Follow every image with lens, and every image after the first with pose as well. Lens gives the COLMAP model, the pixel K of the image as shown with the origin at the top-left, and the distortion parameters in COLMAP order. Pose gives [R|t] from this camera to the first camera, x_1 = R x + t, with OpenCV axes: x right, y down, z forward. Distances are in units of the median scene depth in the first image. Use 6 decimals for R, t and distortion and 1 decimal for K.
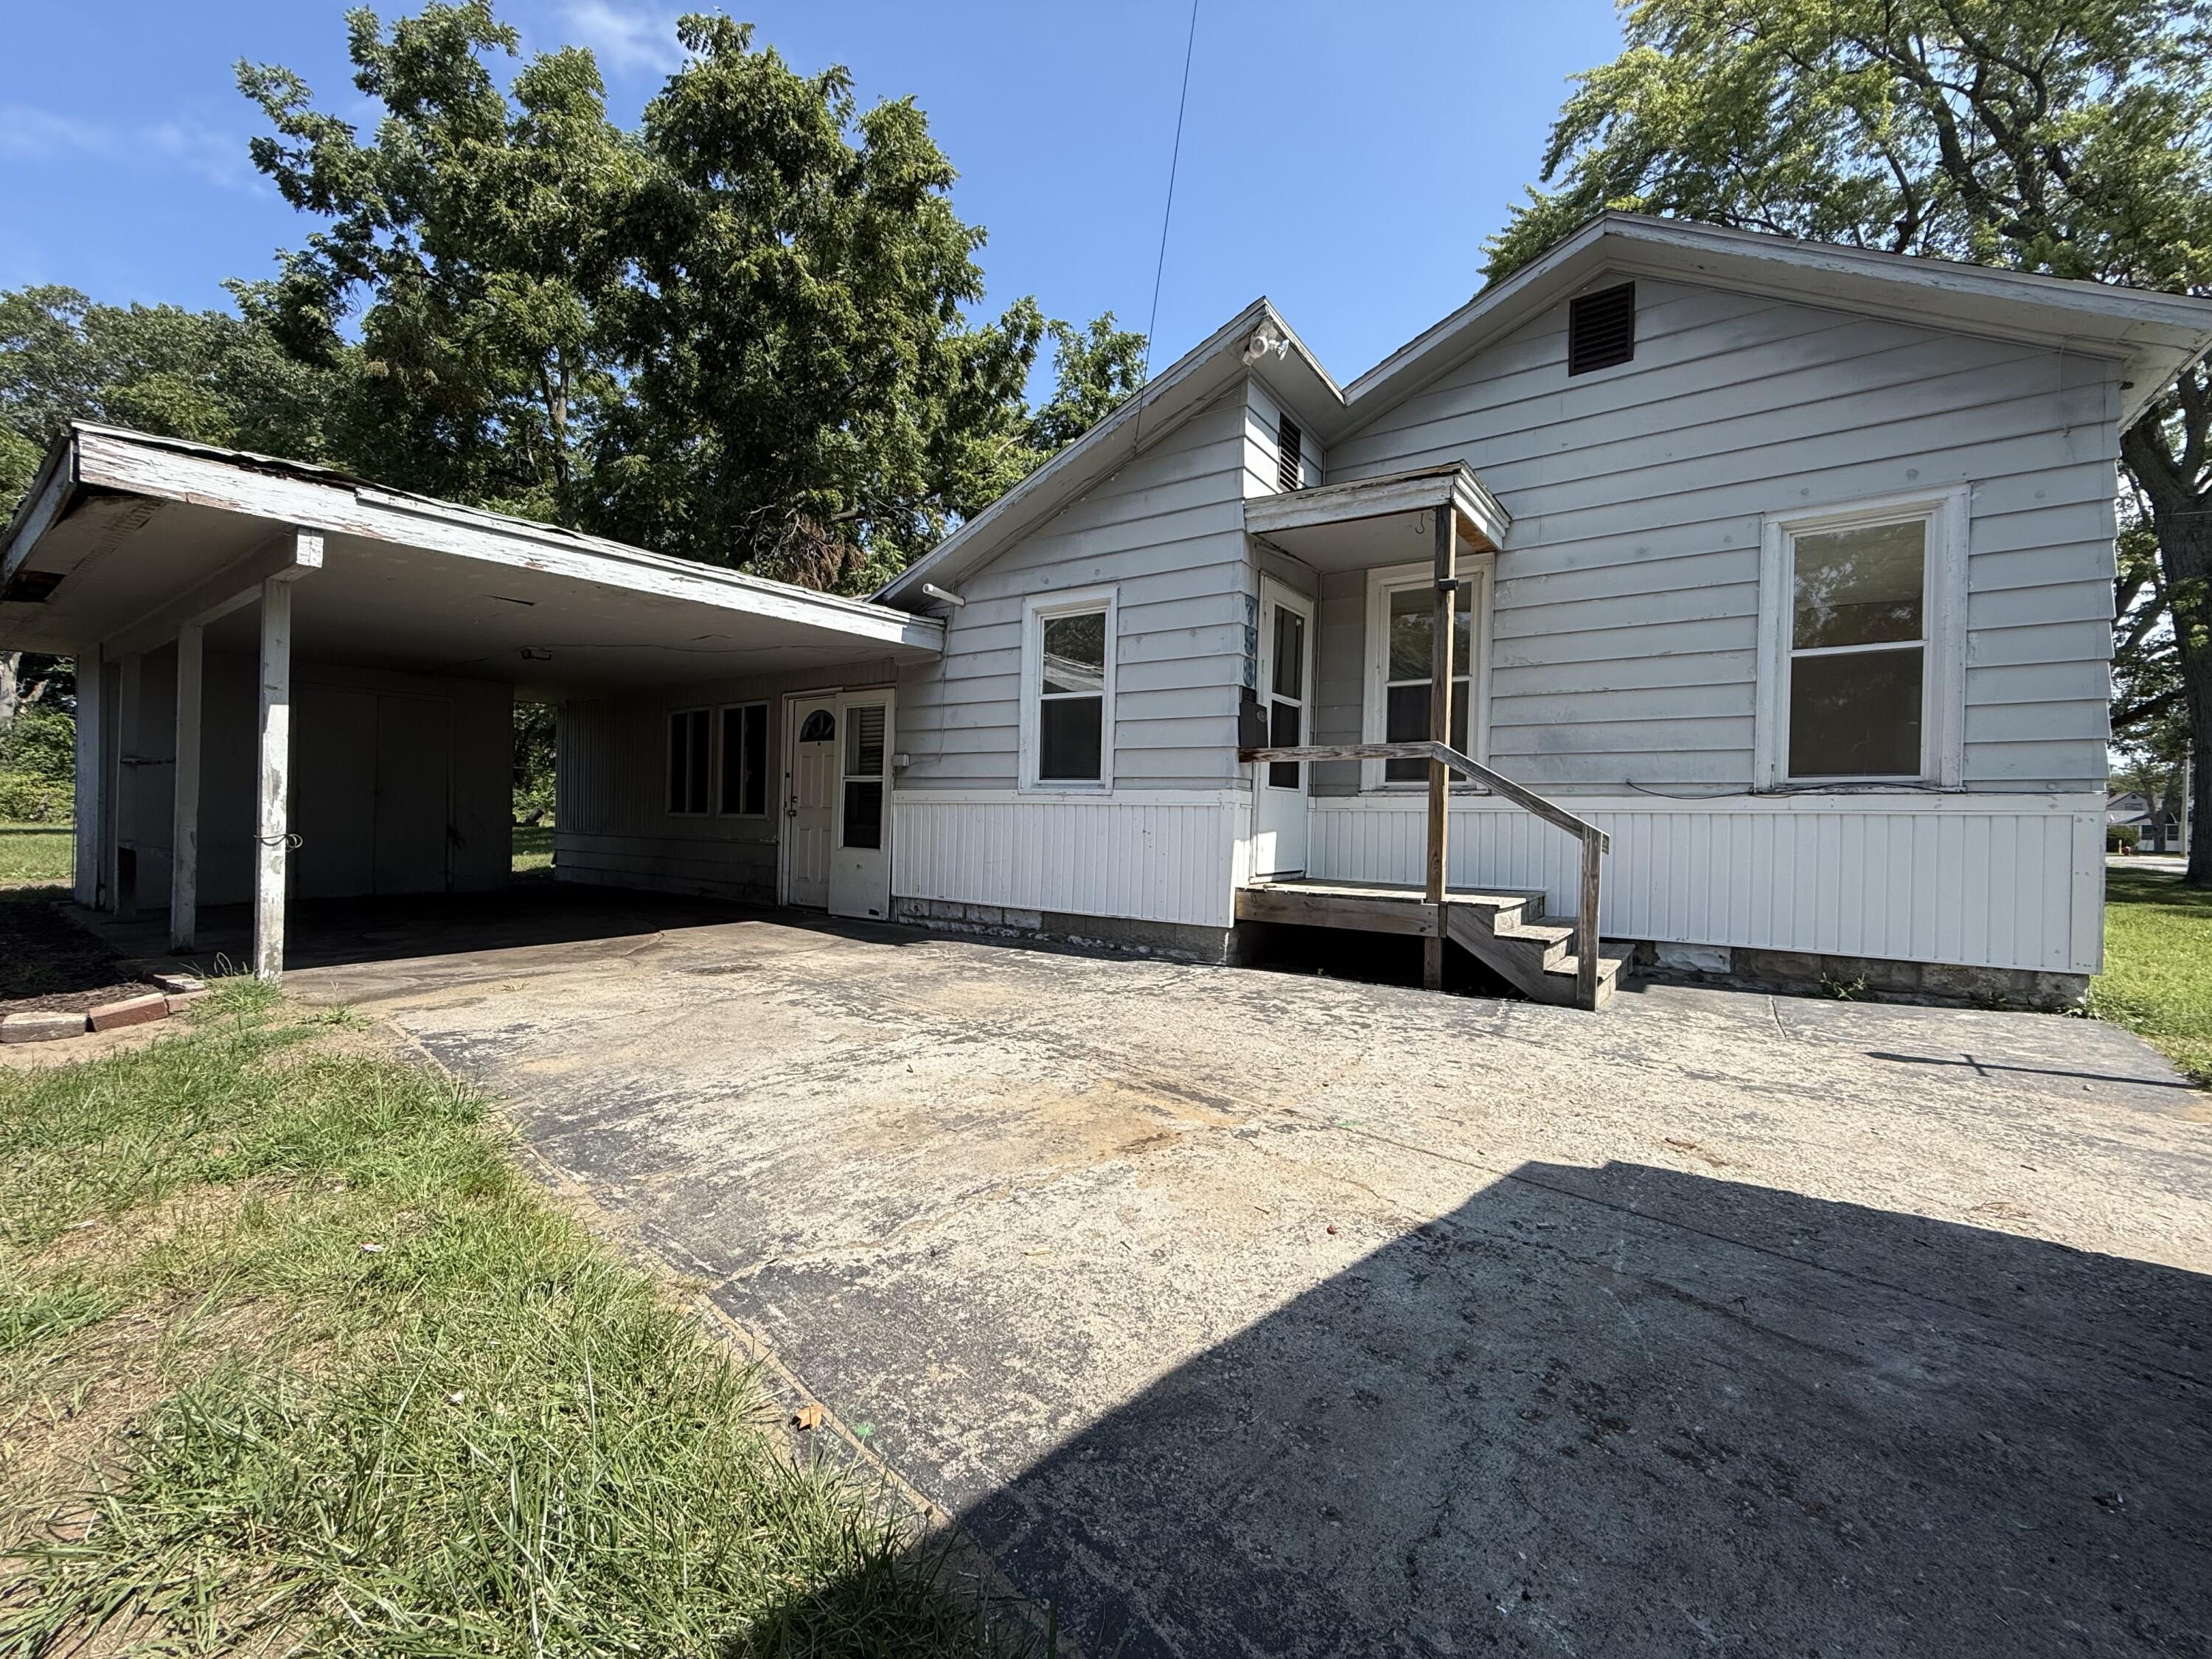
lens RADIAL K [[886.7, 0, 1101.4], [0, 886.7, 817.0], [0, 0, 1]] dist [-0.000749, -0.001374]
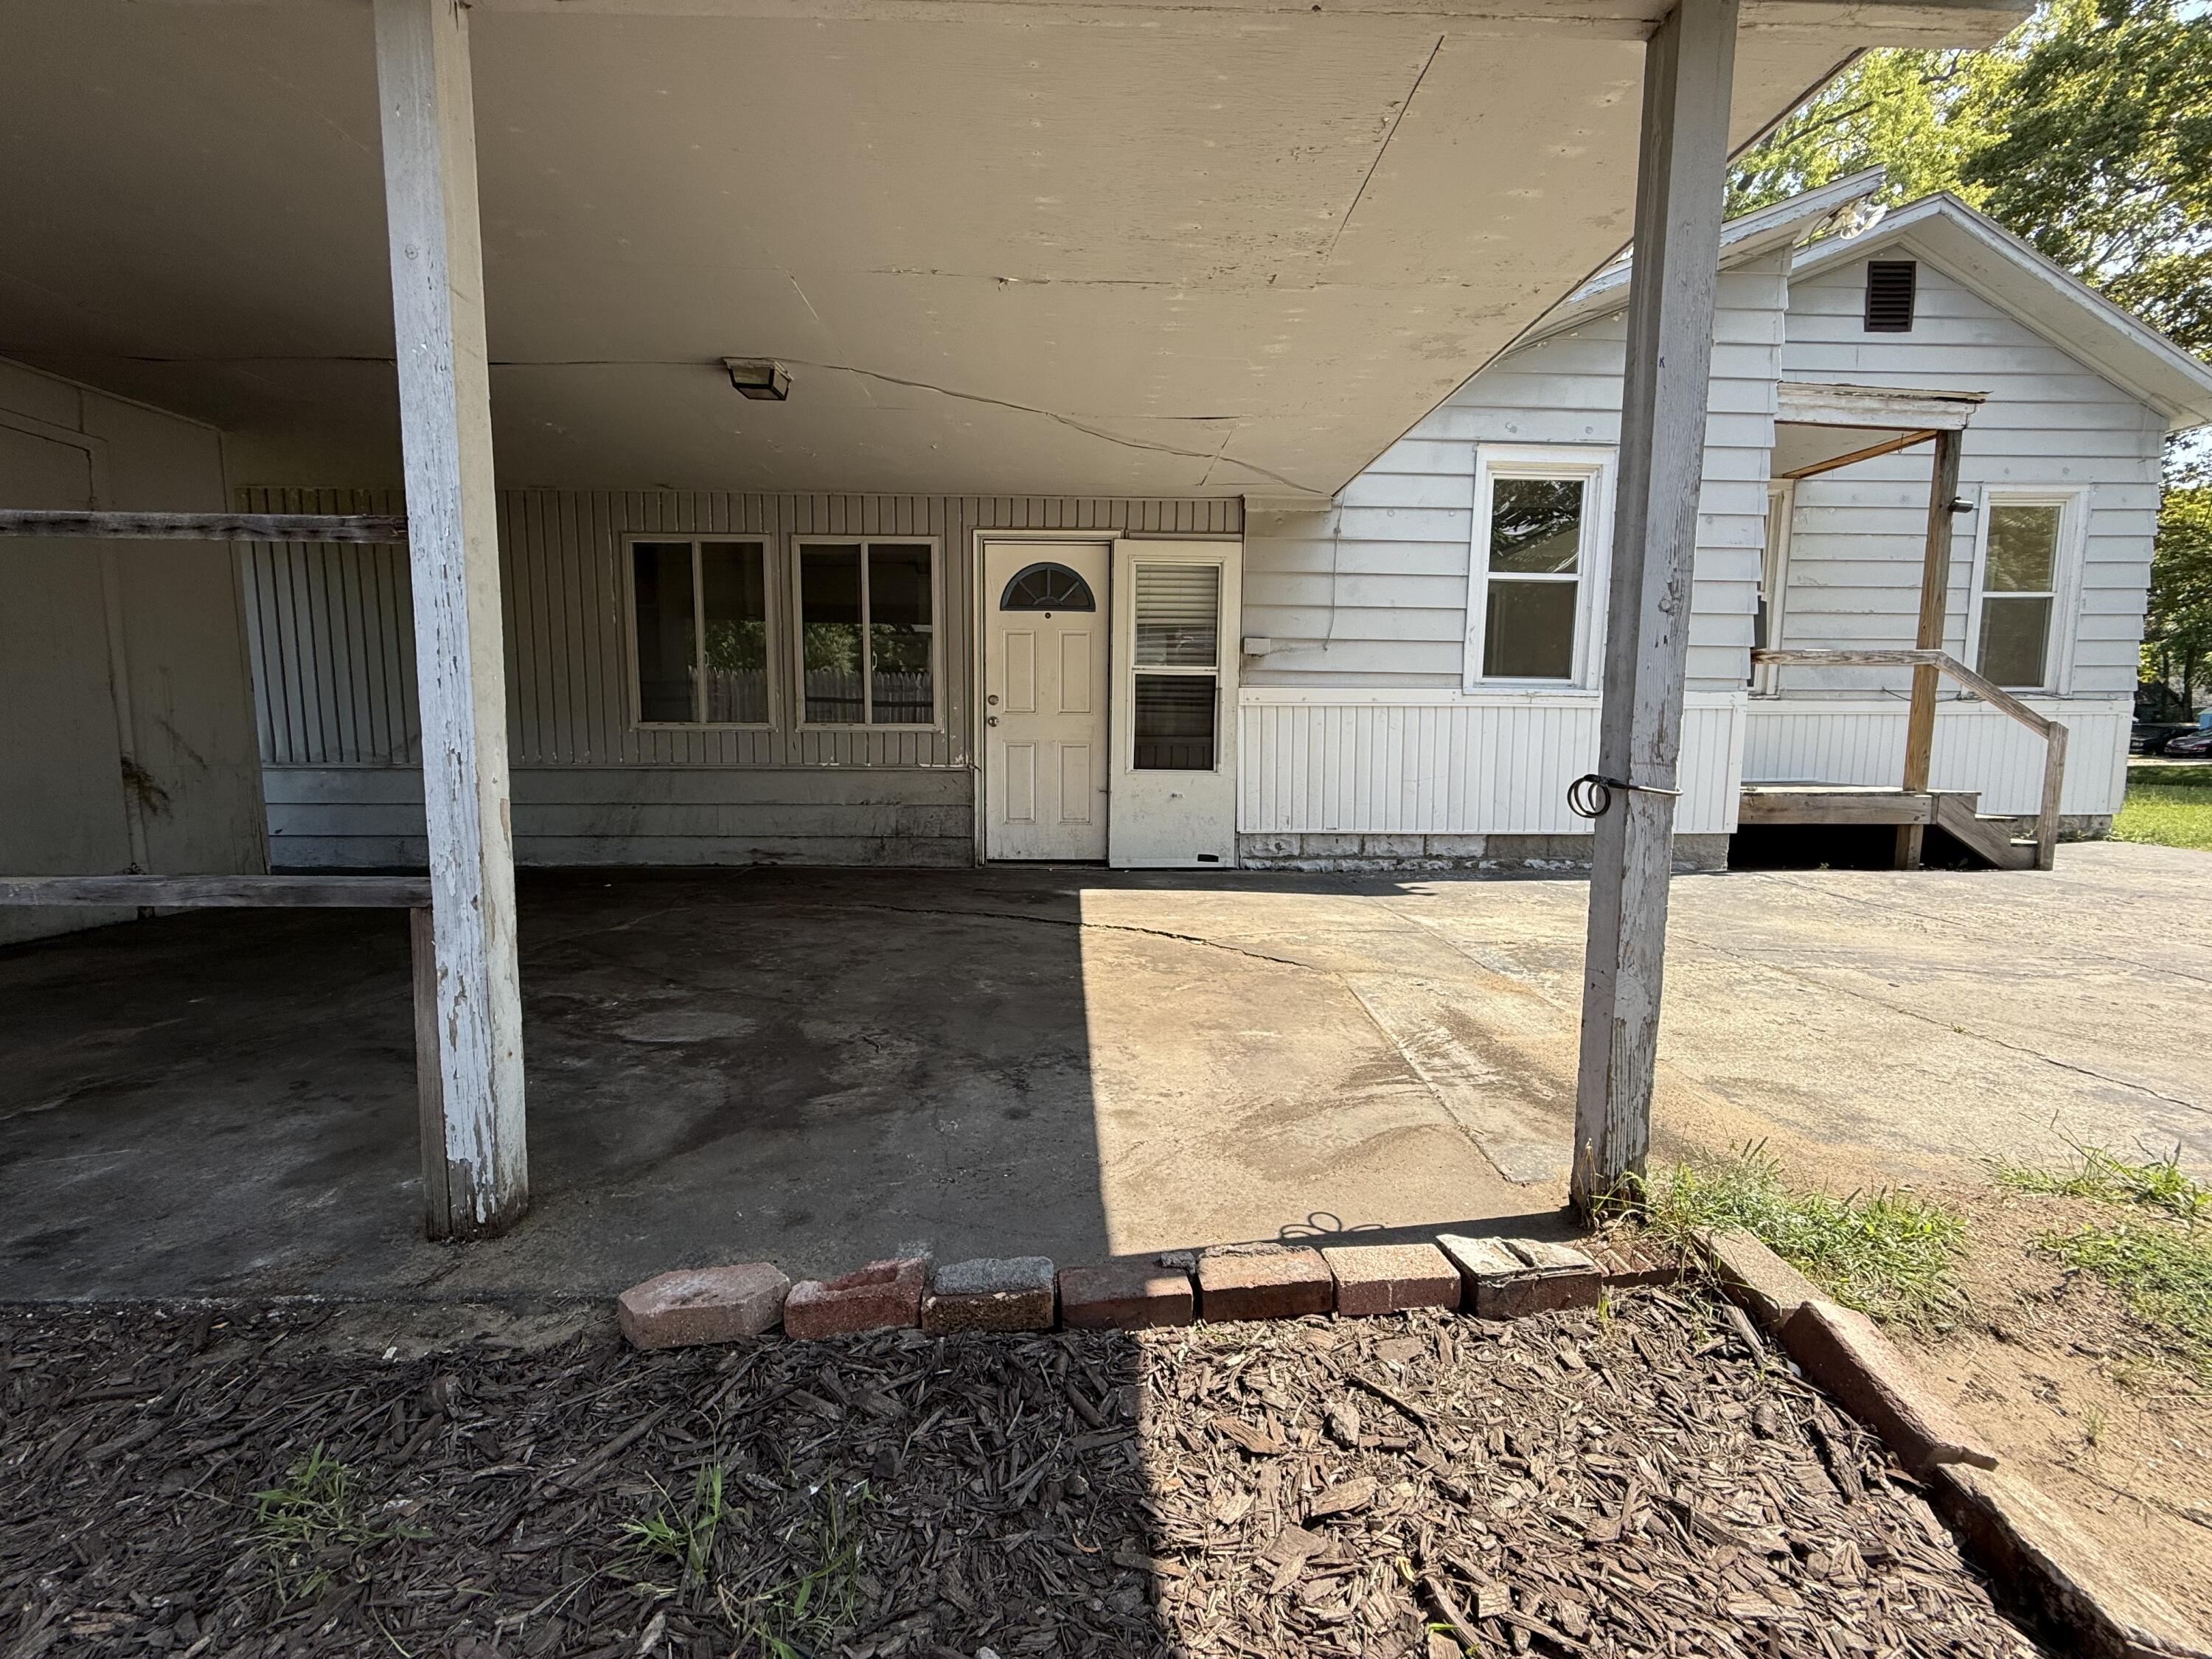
lens RADIAL K [[886.7, 0, 1099.0], [0, 886.7, 816.9], [0, 0, 1]] dist [-0.000749, -0.001374]
pose [[0.799789, -0.073155, 0.595808, -0.843346], [0.009105, 0.993911, 0.109812, -0.006459], [-0.600213, -0.082402, 0.795584, 0.538598]]
